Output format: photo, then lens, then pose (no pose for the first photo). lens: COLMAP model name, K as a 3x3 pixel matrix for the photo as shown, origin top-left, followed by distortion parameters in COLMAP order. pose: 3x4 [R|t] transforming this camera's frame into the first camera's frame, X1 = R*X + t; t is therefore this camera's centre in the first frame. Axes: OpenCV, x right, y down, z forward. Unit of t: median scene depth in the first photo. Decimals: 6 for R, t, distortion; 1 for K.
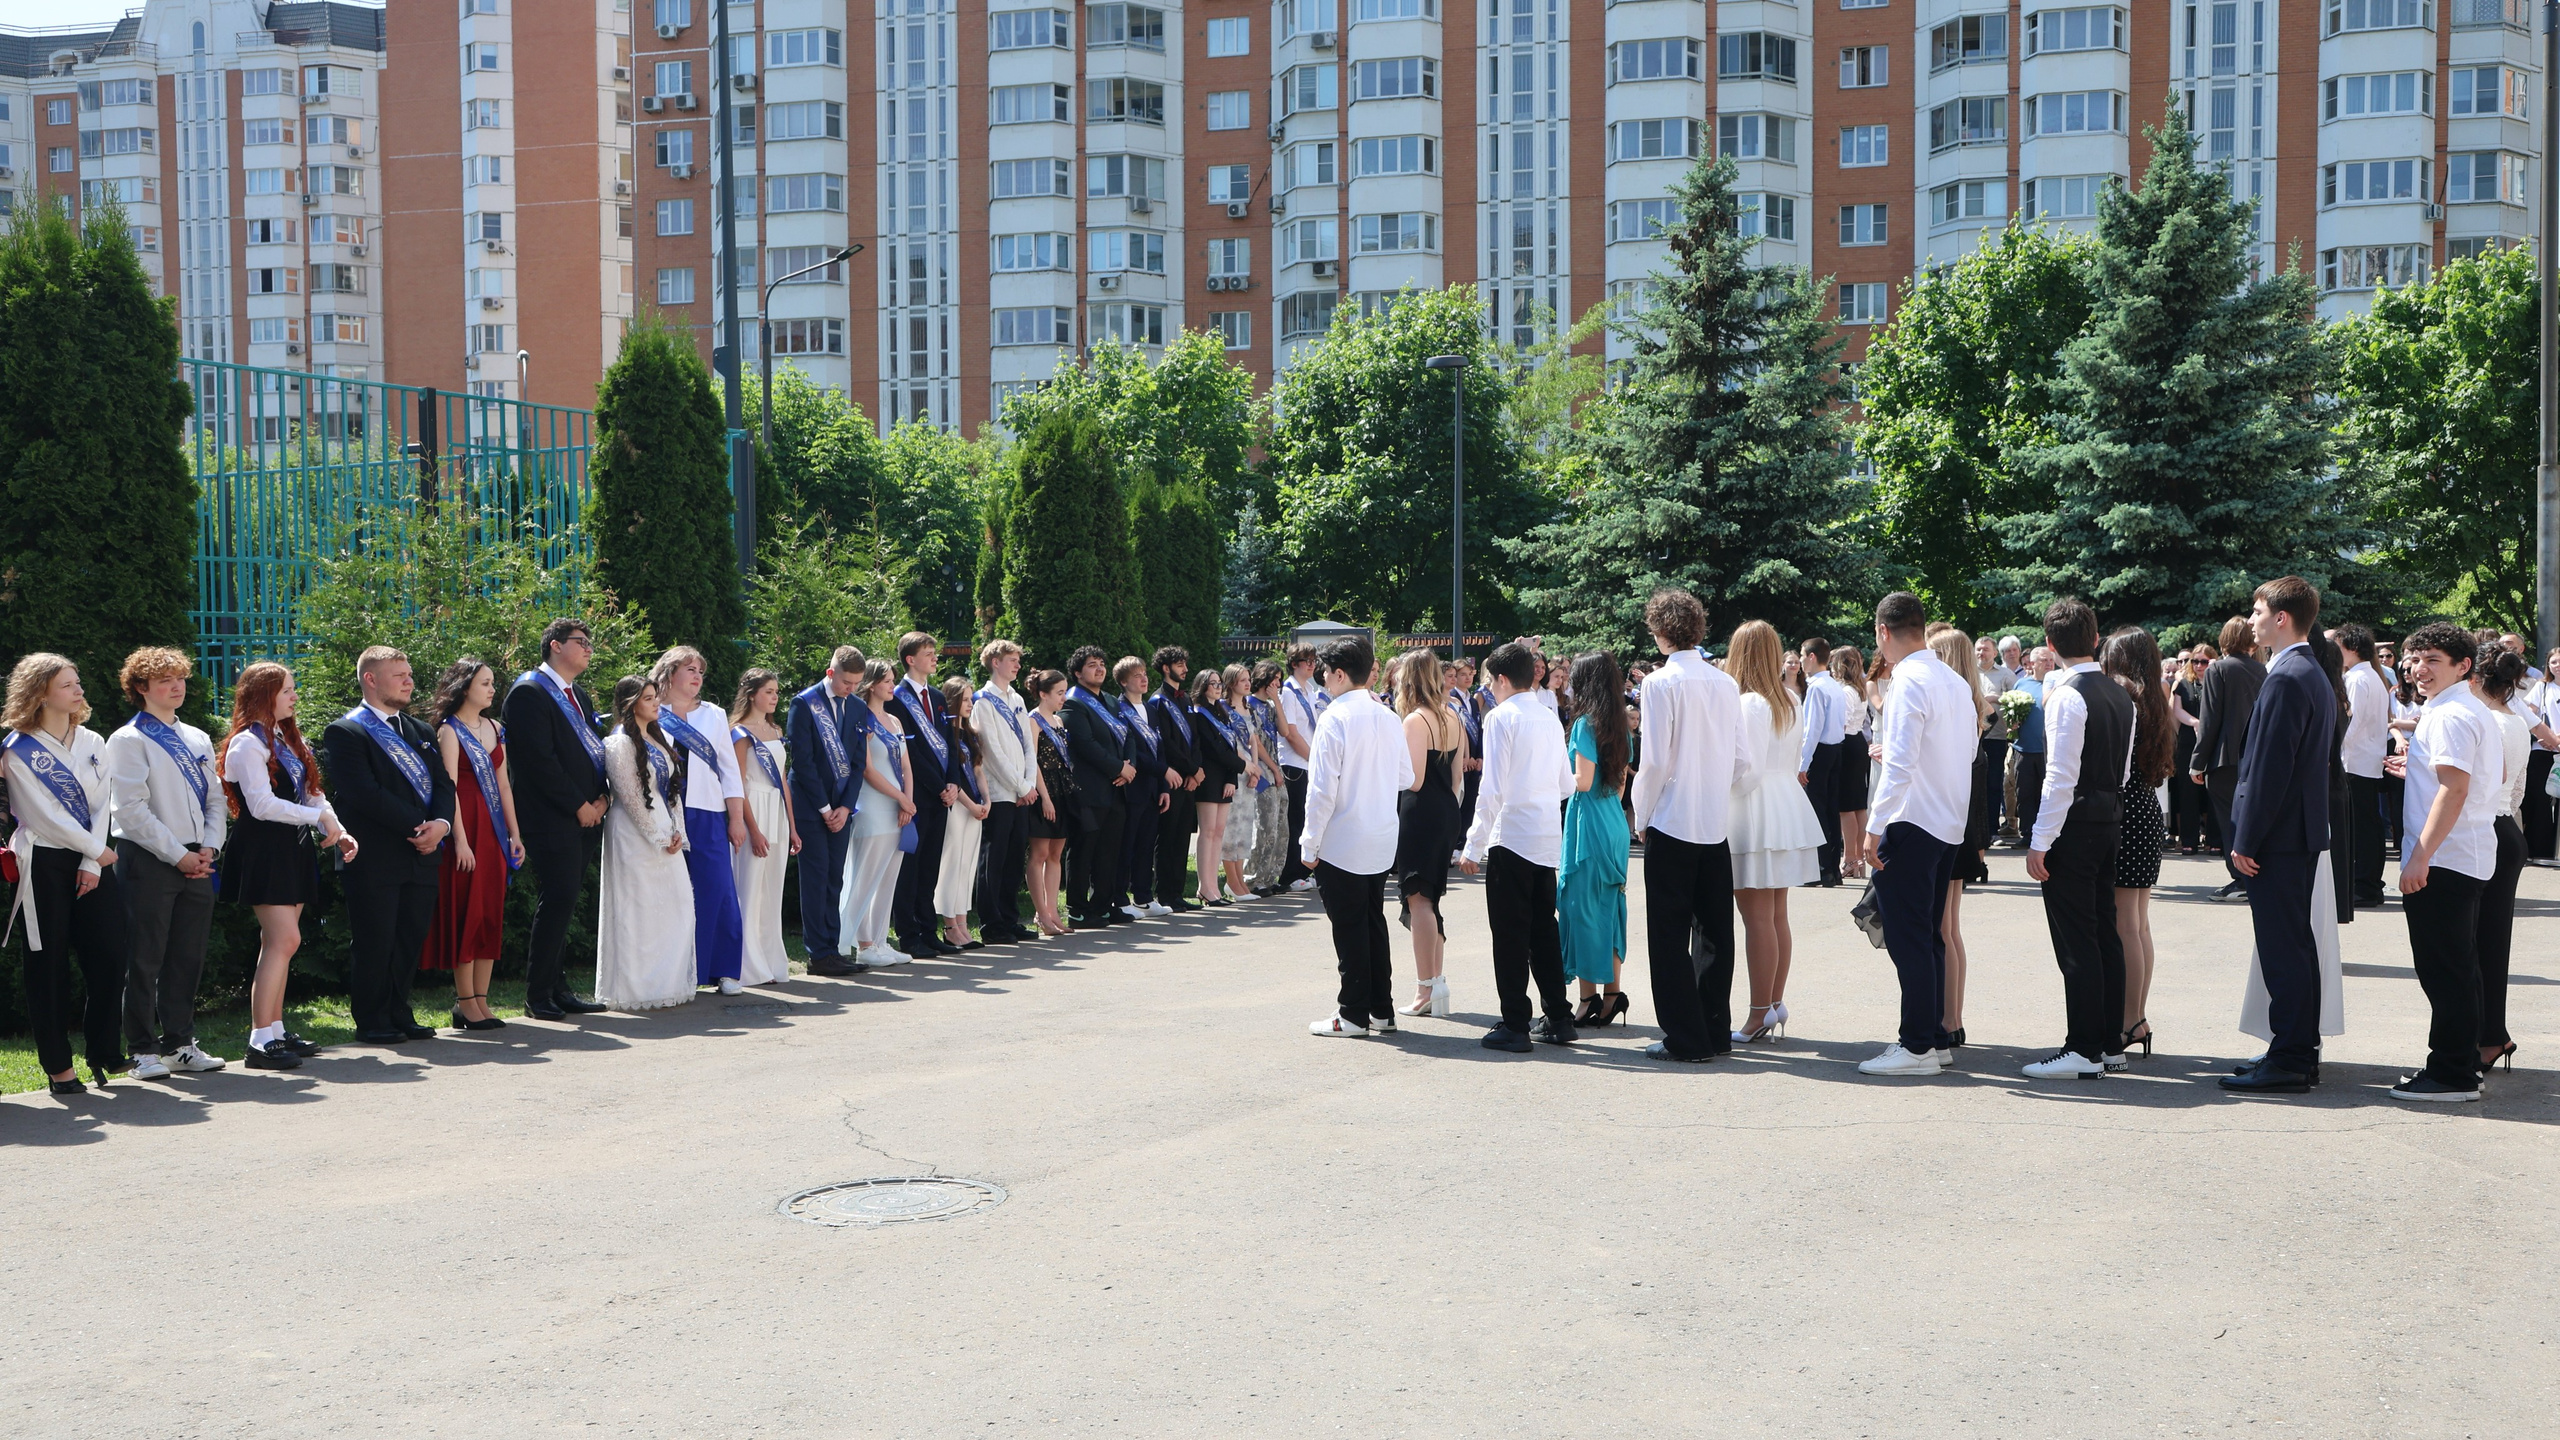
lens RADIAL K [[2349.5, 0, 1403.4], [0, 2349.5, 769.2], [0, 0, 1]] dist [-0.007049, 0.056156]
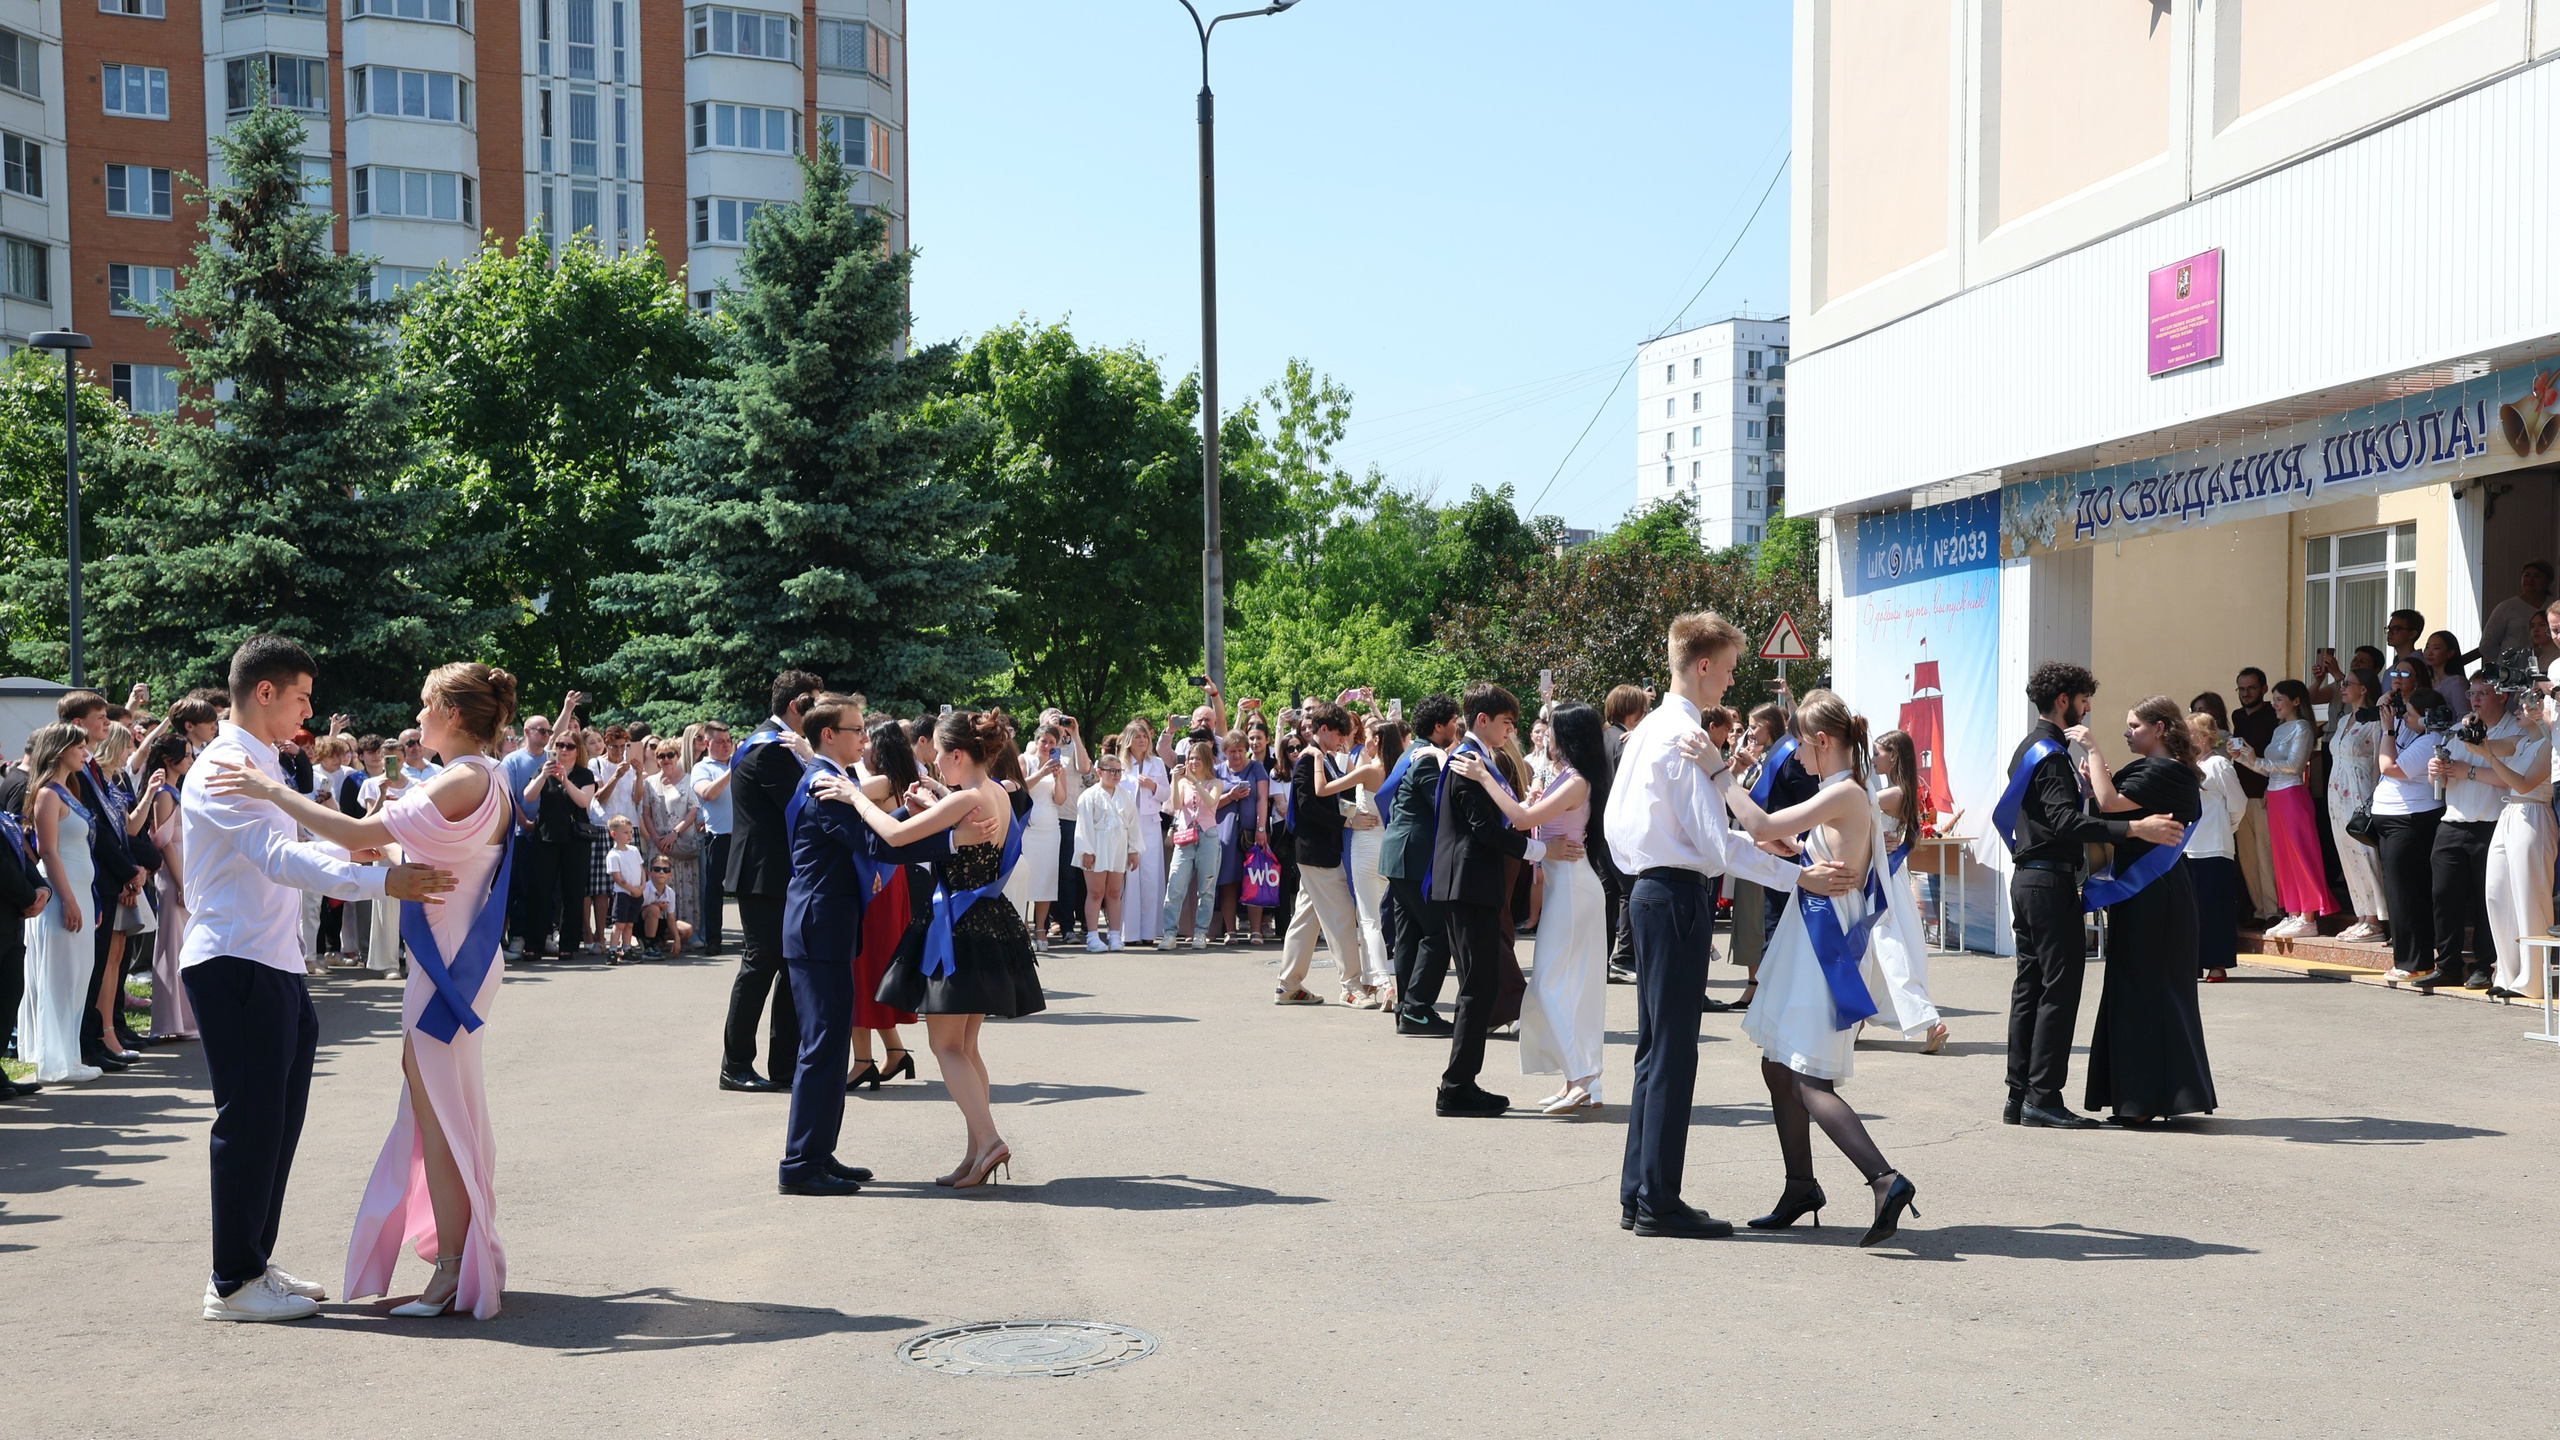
lens RADIAL K [[2736.4, 0, 1312.1], [0, 2736.4, 872.1], [0, 0, 1]] dist [0.056470, 0.052598]
pose [[0.793276, -0.023561, 0.608406, -0.121807], [0.023479, 0.999692, 0.008101, 0.000698], [-0.608410, 0.007858, 0.793584, 0.022232]]
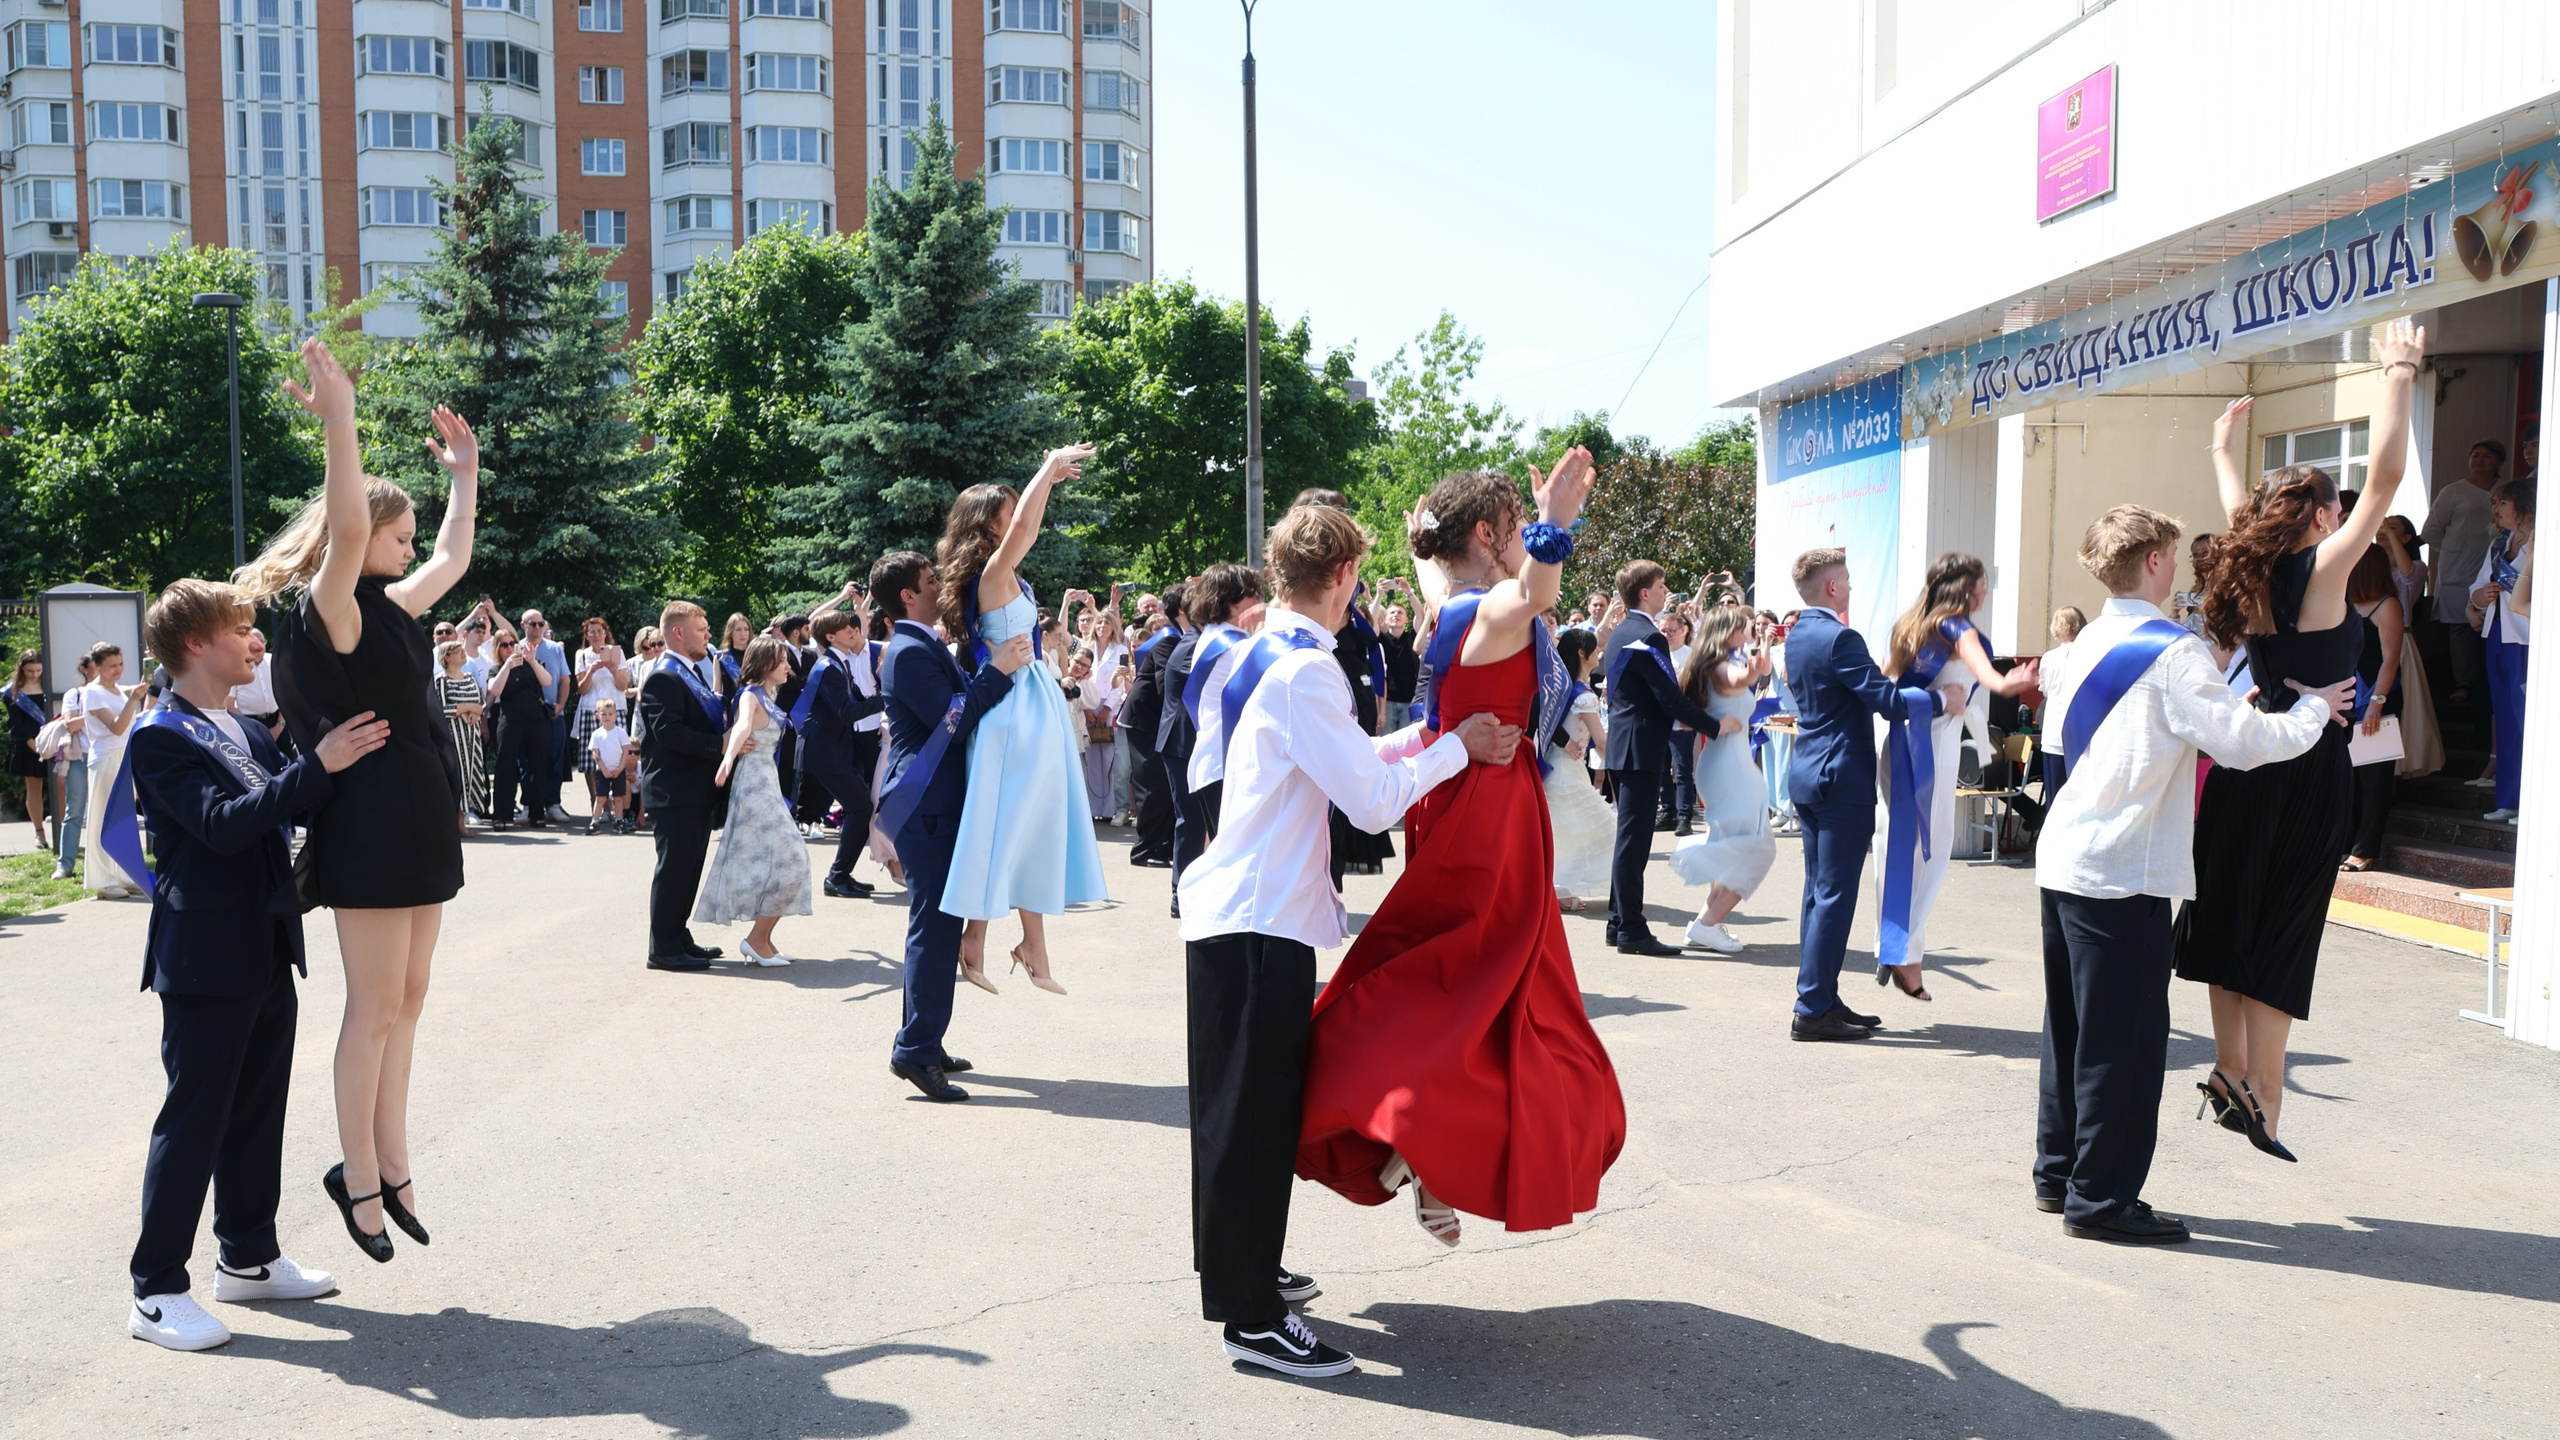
lens RADIAL K [[1978.1, 0, 1152.6], [0, 1978.1, 817.3], [0, 0, 1]] dist [-0.074605, 0.049981]
pose [[0.891406, -0.043550, 0.451109, -0.004005], [0.019270, 0.998114, 0.058281, -0.005374], [-0.452796, -0.043259, 0.890564, 0.087601]]
